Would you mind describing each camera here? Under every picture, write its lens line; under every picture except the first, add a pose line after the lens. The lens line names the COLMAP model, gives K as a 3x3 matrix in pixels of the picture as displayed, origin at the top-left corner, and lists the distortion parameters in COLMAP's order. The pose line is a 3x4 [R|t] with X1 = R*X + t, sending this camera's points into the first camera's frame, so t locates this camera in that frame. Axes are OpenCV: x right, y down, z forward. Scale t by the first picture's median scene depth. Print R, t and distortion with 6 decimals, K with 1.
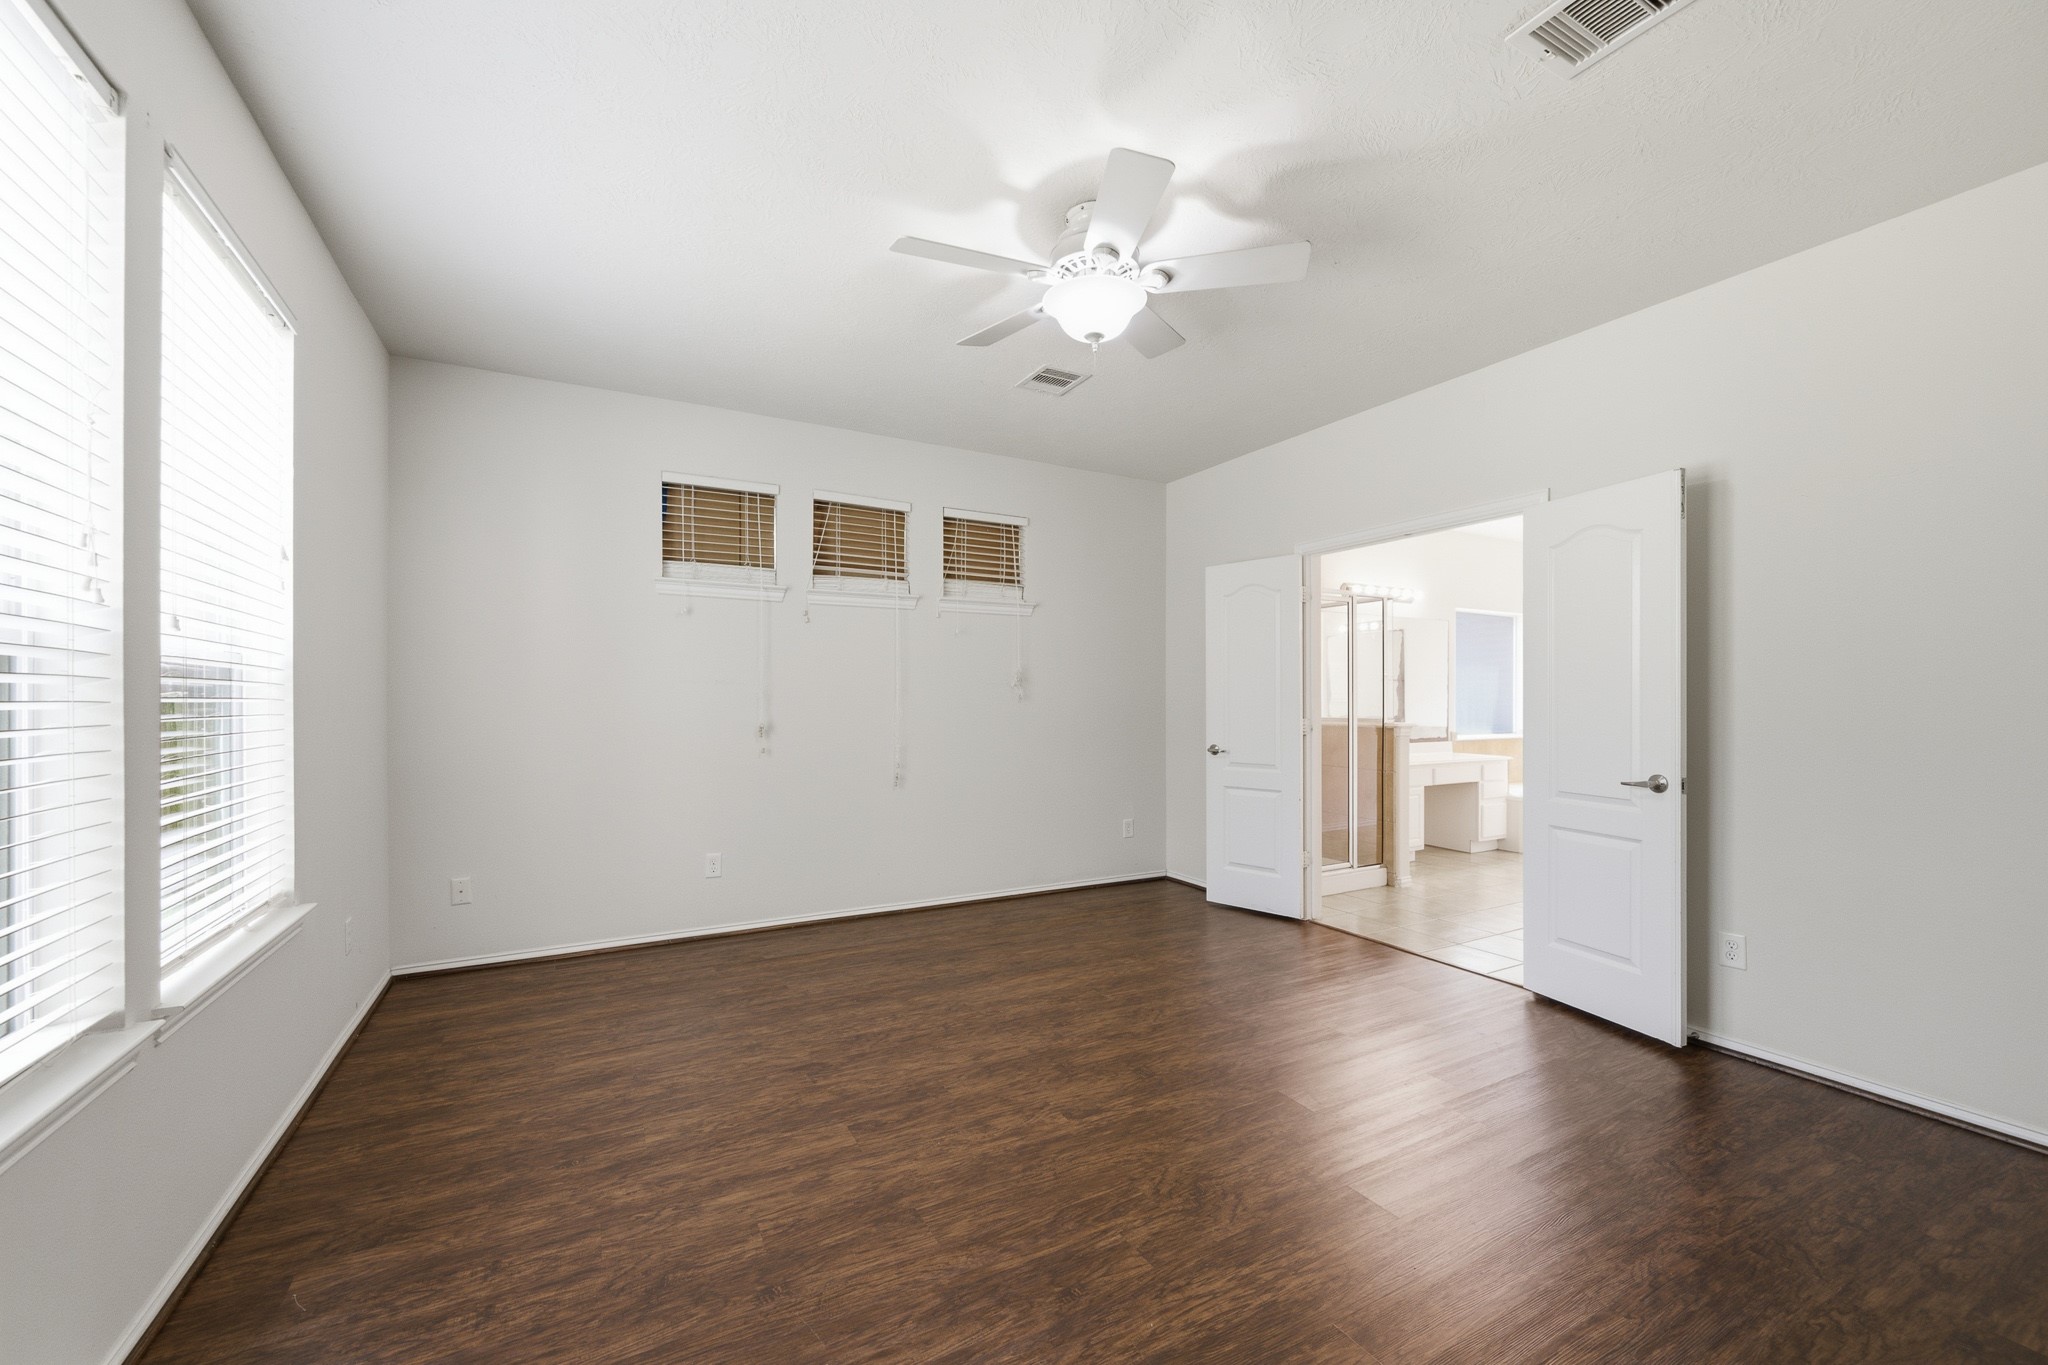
lens RADIAL K [[805.9, 0, 1026.8], [0, 805.9, 695.0], [0, 0, 1]] dist [-0.000041, 0.001391]
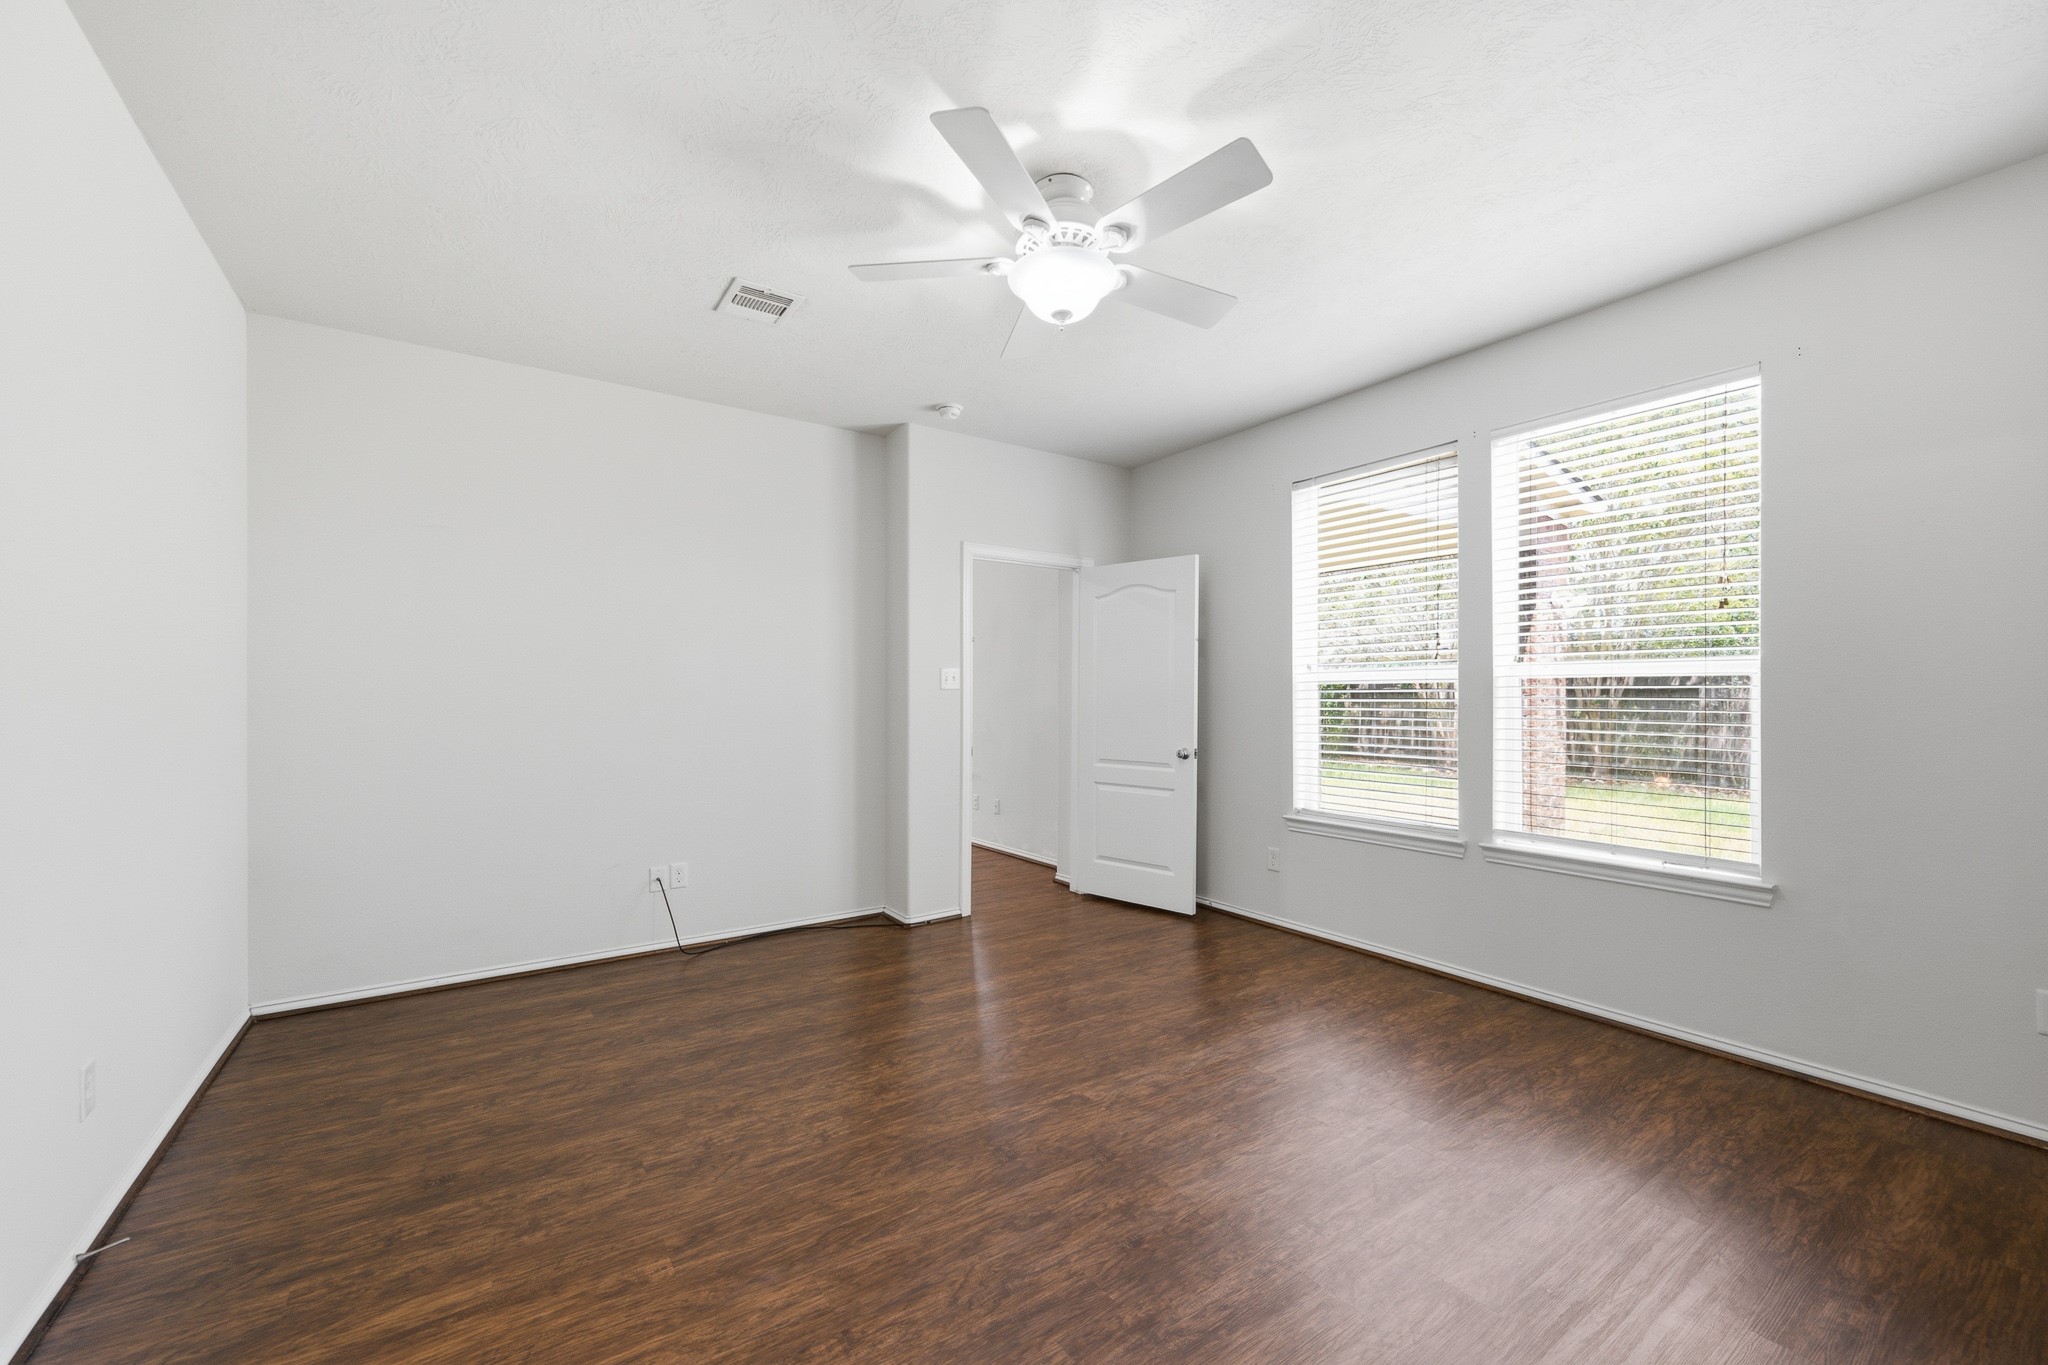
lens RADIAL K [[805.9, 0, 1030.1], [0, 805.9, 684.5], [0, 0, 1]] dist [-0.000041, 0.001391]
pose [[-0.994282, -0.002884, -0.106744, 0.239914], [-0.000975, 0.999839, -0.017925, 0.007099], [0.106778, -0.017719, -0.994125, 2.094759]]
